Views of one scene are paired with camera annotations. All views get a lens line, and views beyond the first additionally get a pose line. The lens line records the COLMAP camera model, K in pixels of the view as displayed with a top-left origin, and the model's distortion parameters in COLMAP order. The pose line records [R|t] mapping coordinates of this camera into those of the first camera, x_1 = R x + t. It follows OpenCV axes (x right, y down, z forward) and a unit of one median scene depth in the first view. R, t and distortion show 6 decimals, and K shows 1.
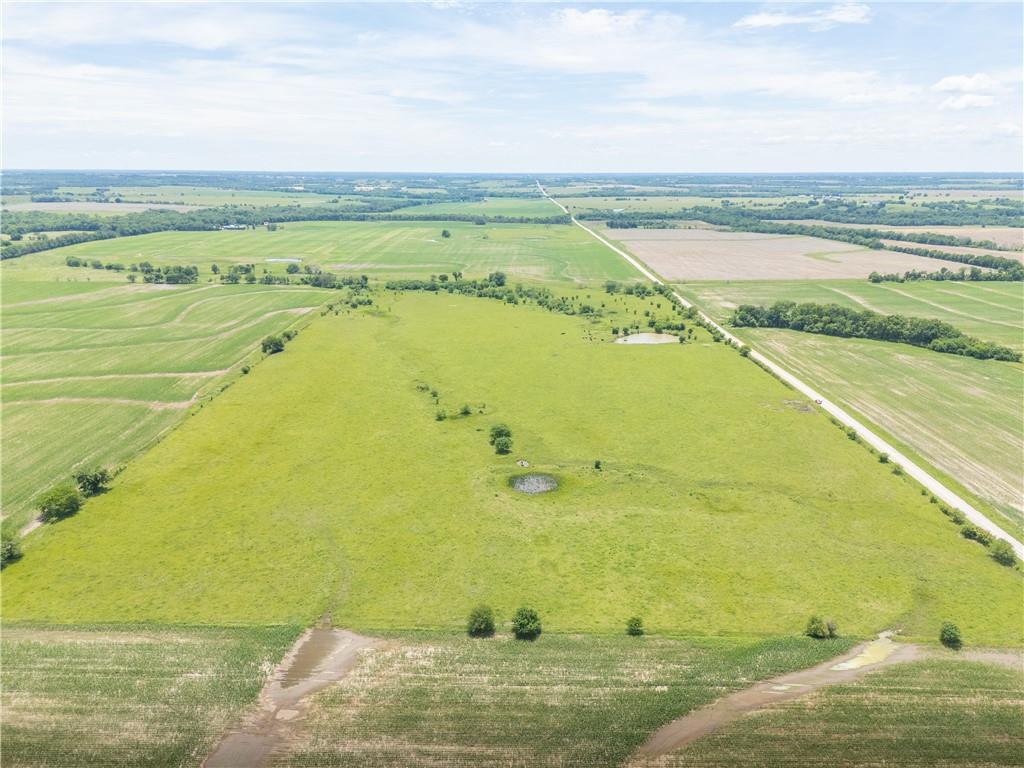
lens RADIAL K [[748.5, 0, 510.2], [0, 748.5, 384.7], [0, 0, 1]] dist [0.062968, -0.053574]
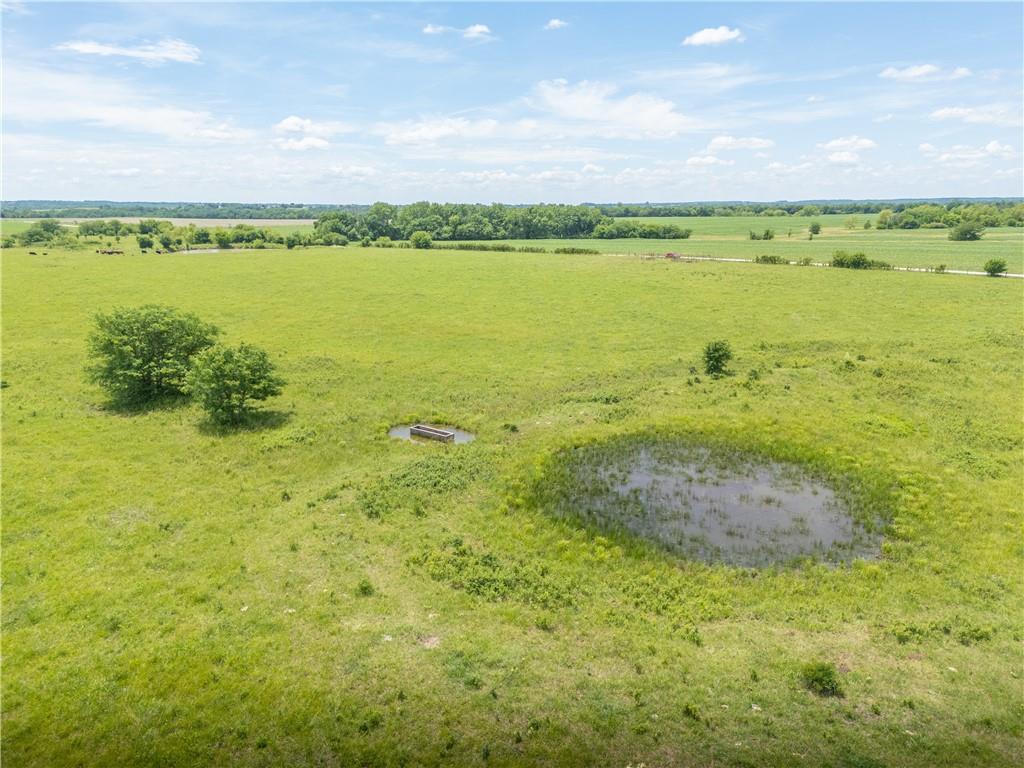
lens RADIAL K [[748.5, 0, 507.9], [0, 748.5, 378.6], [0, 0, 1]] dist [0.062968, -0.053574]
pose [[0.708510, -0.156745, 0.688073, -0.060605], [0.194463, 0.980636, 0.023153, 0.063523], [-0.678379, 0.117401, 0.725272, 0.584720]]
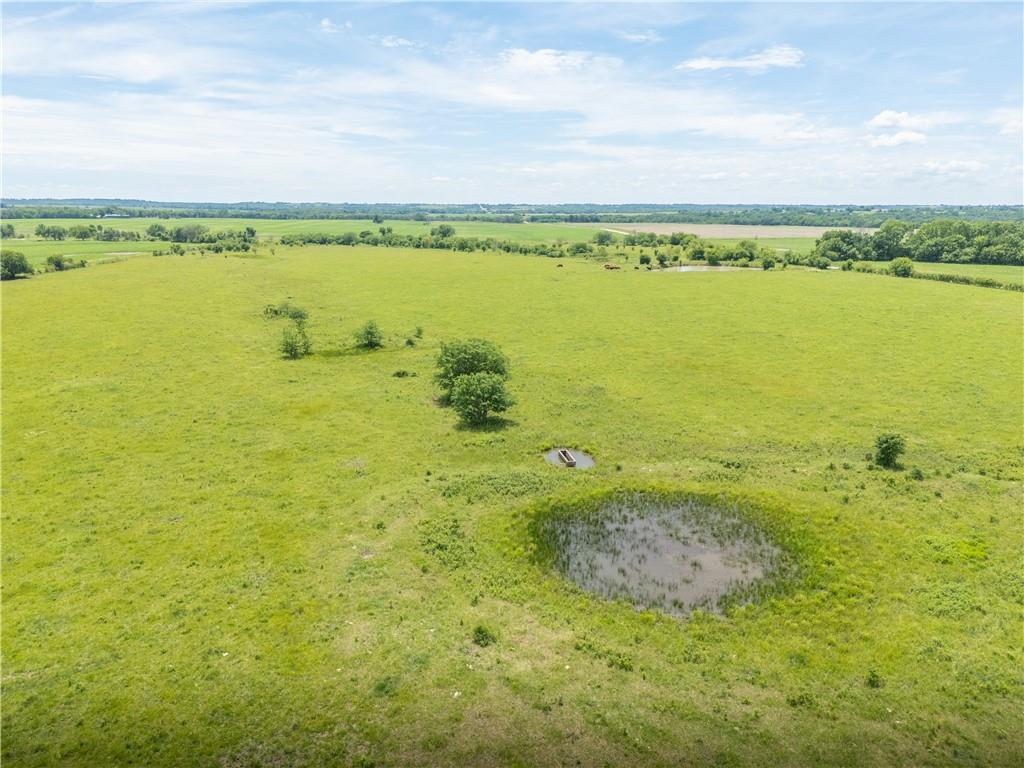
lens RADIAL K [[748.5, 0, 516.9], [0, 748.5, 384.7], [0, 0, 1]] dist [0.062968, -0.053574]
pose [[0.996584, -0.014406, 0.081324, -0.012737], [0.018162, 0.998793, -0.045633, 0.063994], [-0.080568, 0.046954, 0.995643, 0.512965]]
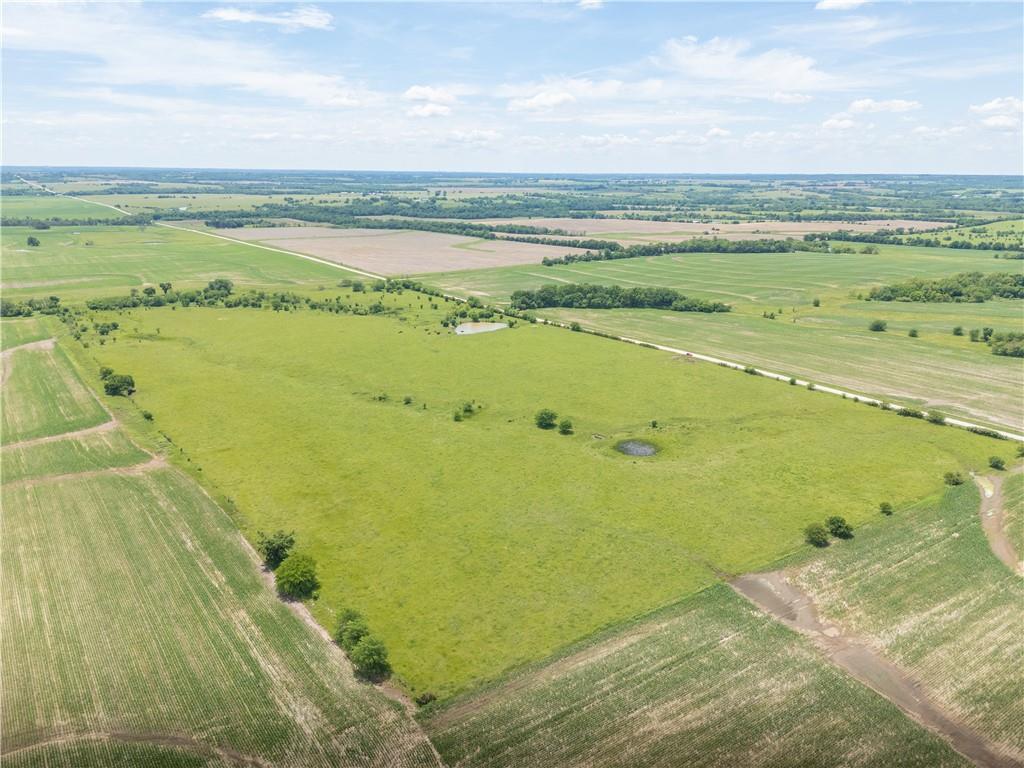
lens RADIAL K [[748.5, 0, 501.0], [0, 748.5, 387.9], [0, 0, 1]] dist [0.062968, -0.053574]
pose [[0.811972, -0.158923, 0.561645, -0.493650], [0.154078, 0.986449, 0.056373, -0.036383], [-0.562993, 0.040764, 0.825455, 0.103825]]
